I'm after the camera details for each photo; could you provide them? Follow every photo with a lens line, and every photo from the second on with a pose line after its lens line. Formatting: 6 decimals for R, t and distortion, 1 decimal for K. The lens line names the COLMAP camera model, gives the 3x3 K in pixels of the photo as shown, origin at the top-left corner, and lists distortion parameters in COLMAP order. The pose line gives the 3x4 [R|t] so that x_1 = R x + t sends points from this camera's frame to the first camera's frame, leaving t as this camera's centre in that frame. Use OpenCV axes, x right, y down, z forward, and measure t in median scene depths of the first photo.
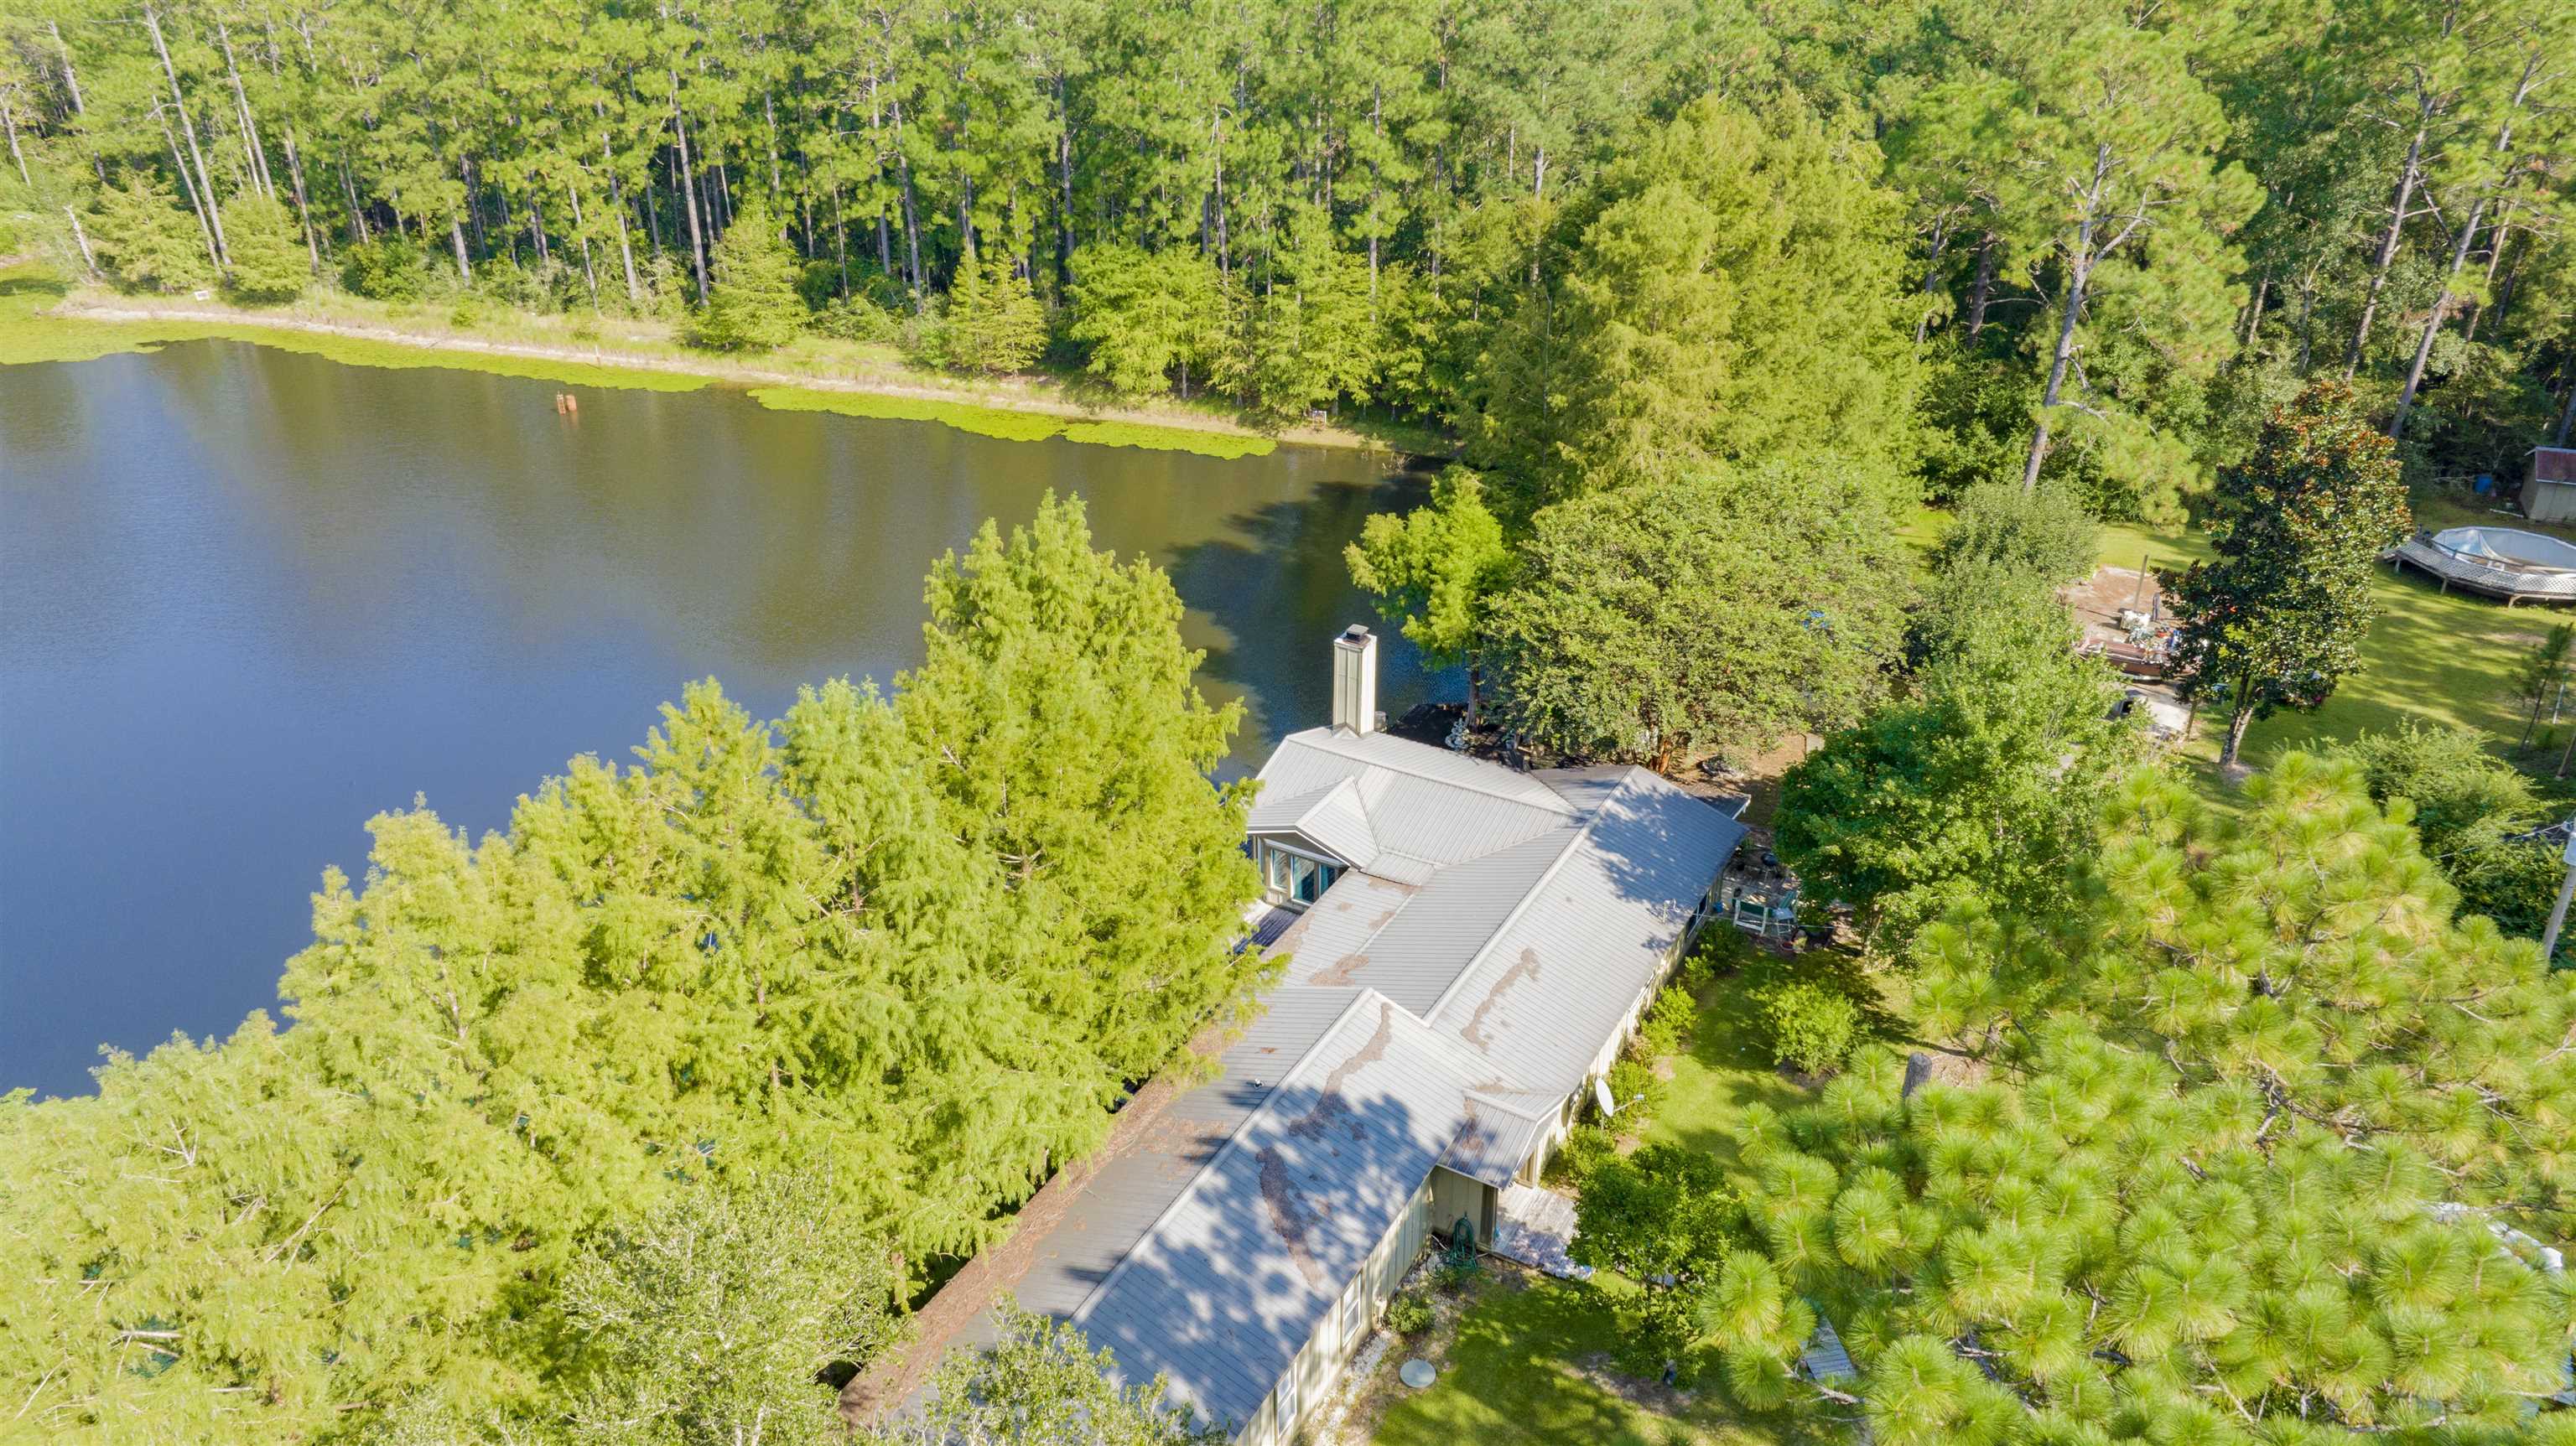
lens RADIAL K [[1751.8, 0, 1292.6], [0, 1751.8, 726.1], [0, 0, 1]] dist [-0.037642, 0.060742]
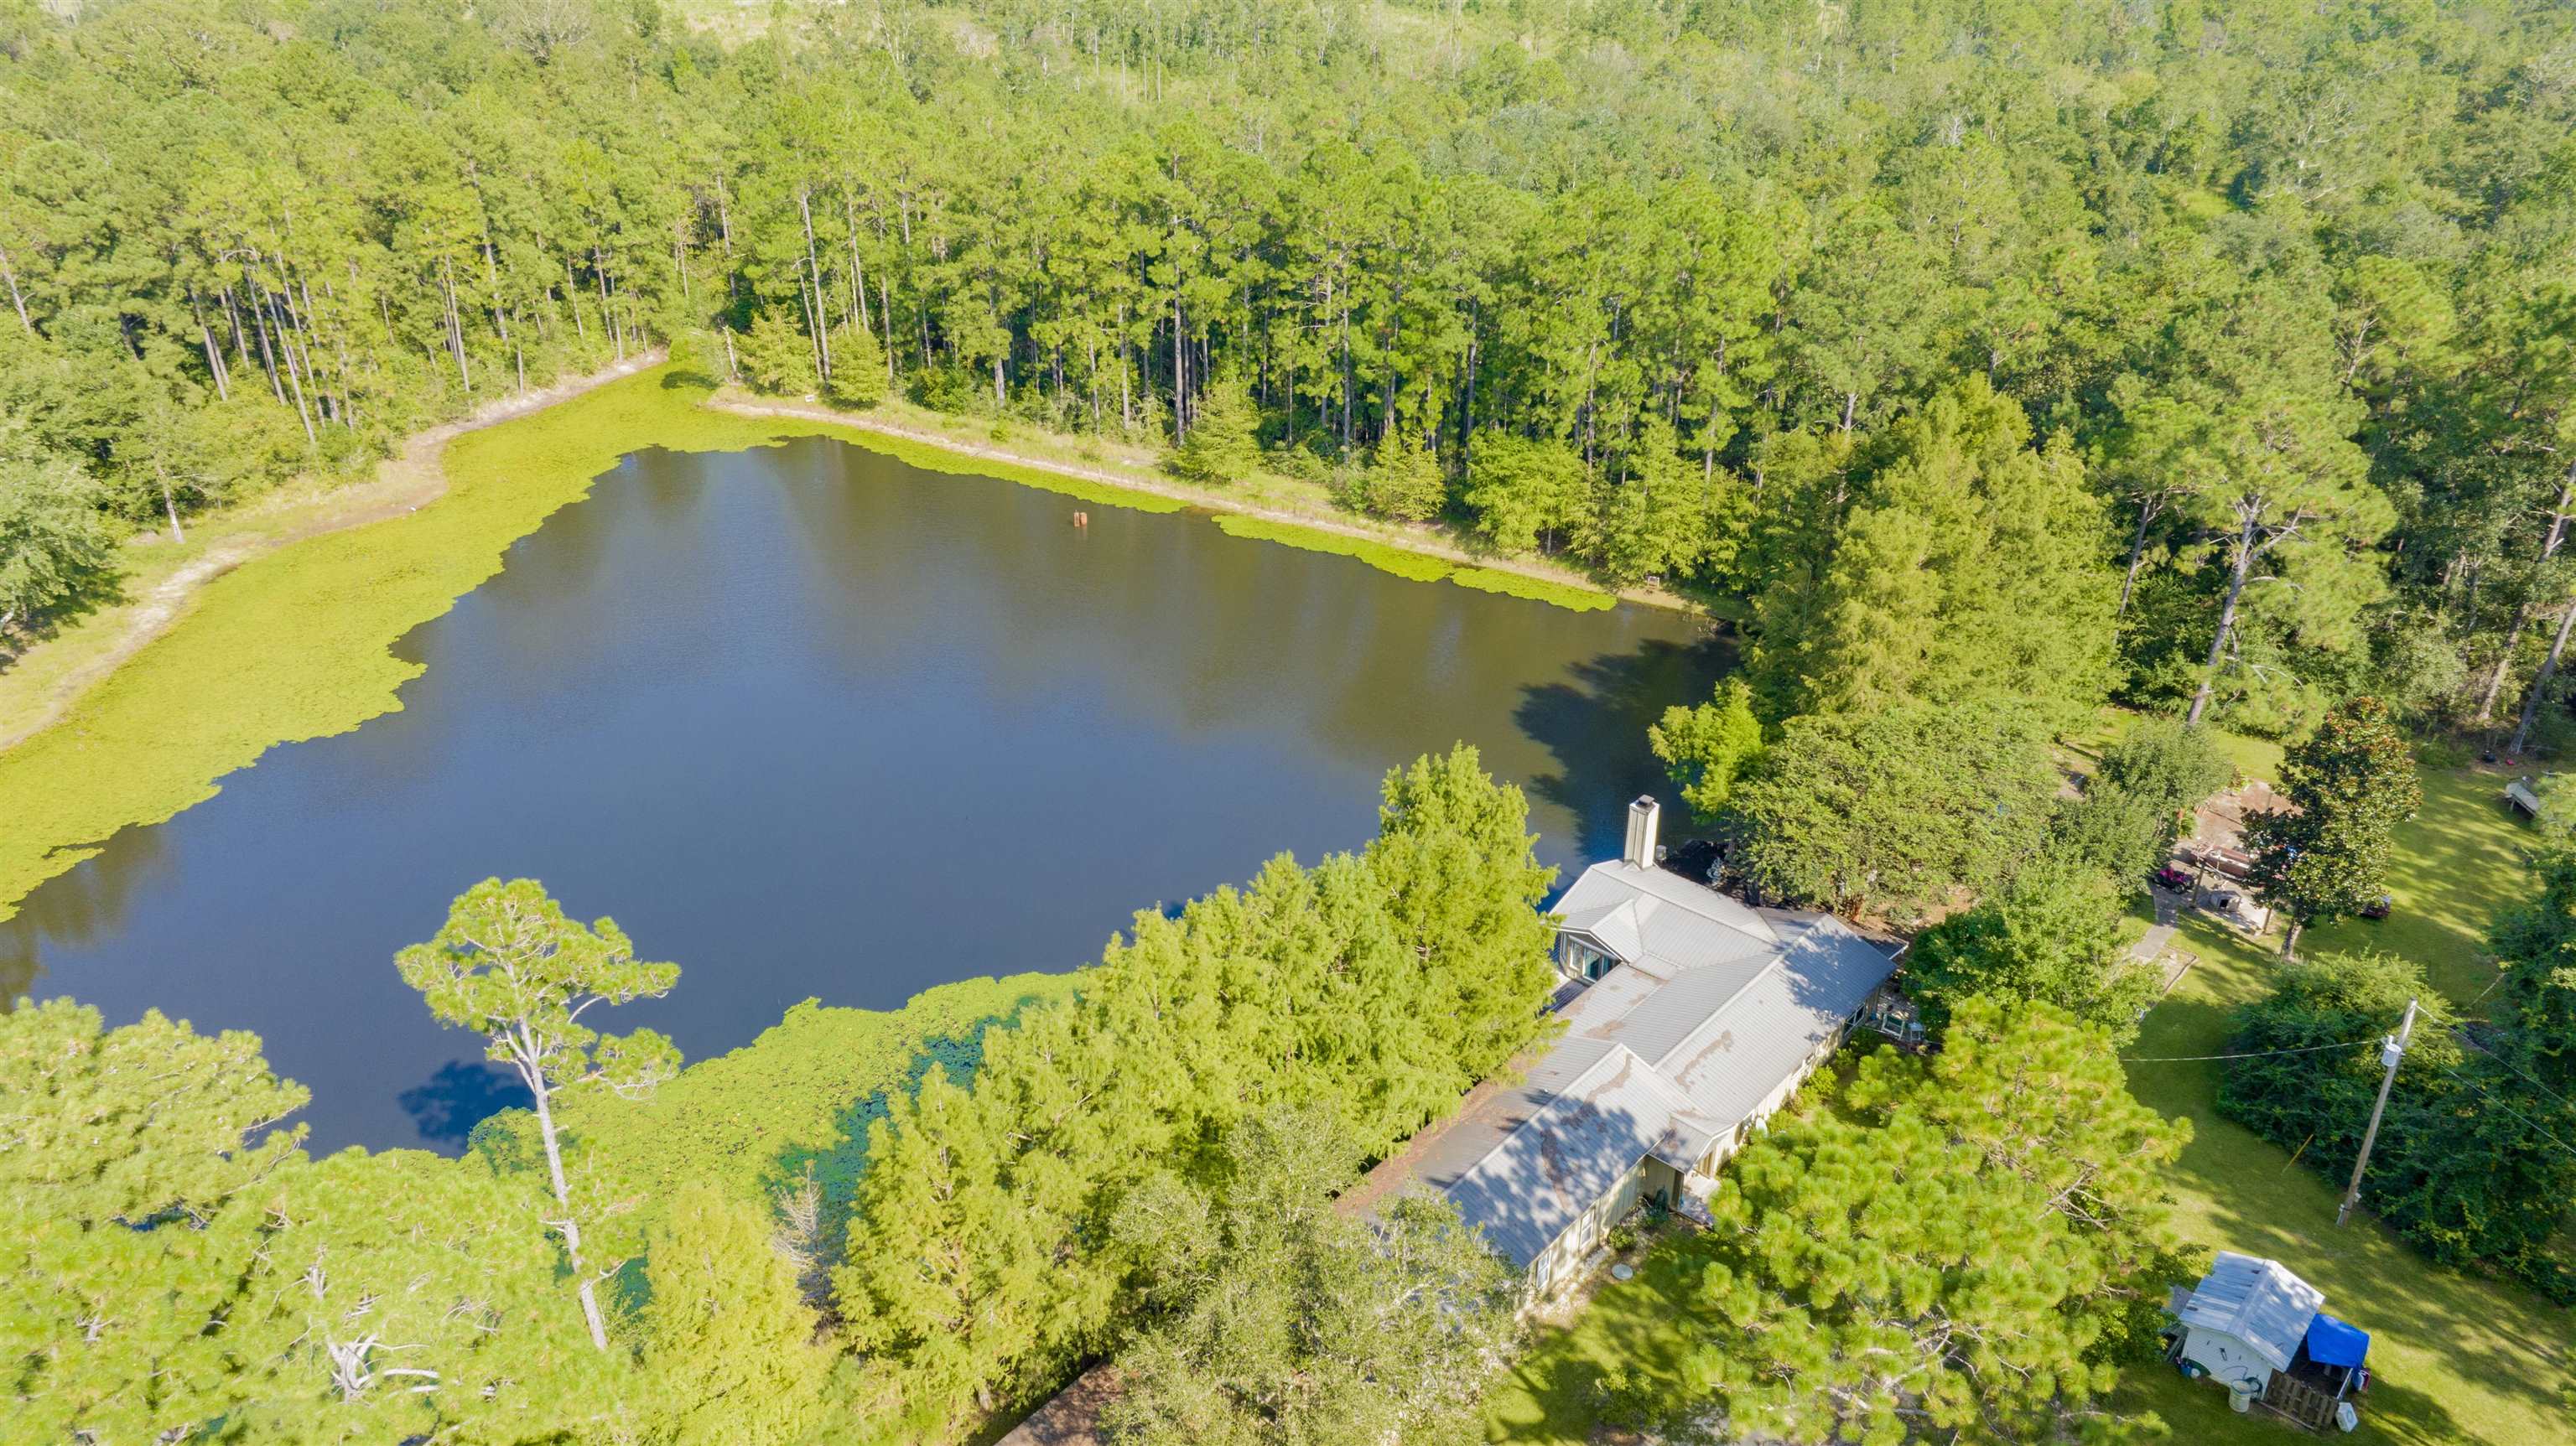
lens RADIAL K [[1751.8, 0, 1292.6], [0, 1751.8, 726.1], [0, 0, 1]] dist [-0.037642, 0.060742]
pose [[0.976840, 0.094379, -0.192031, 0.017459], [-0.094785, 0.995473, 0.007094, -0.075076], [0.191831, 0.011272, 0.981363, -0.390511]]
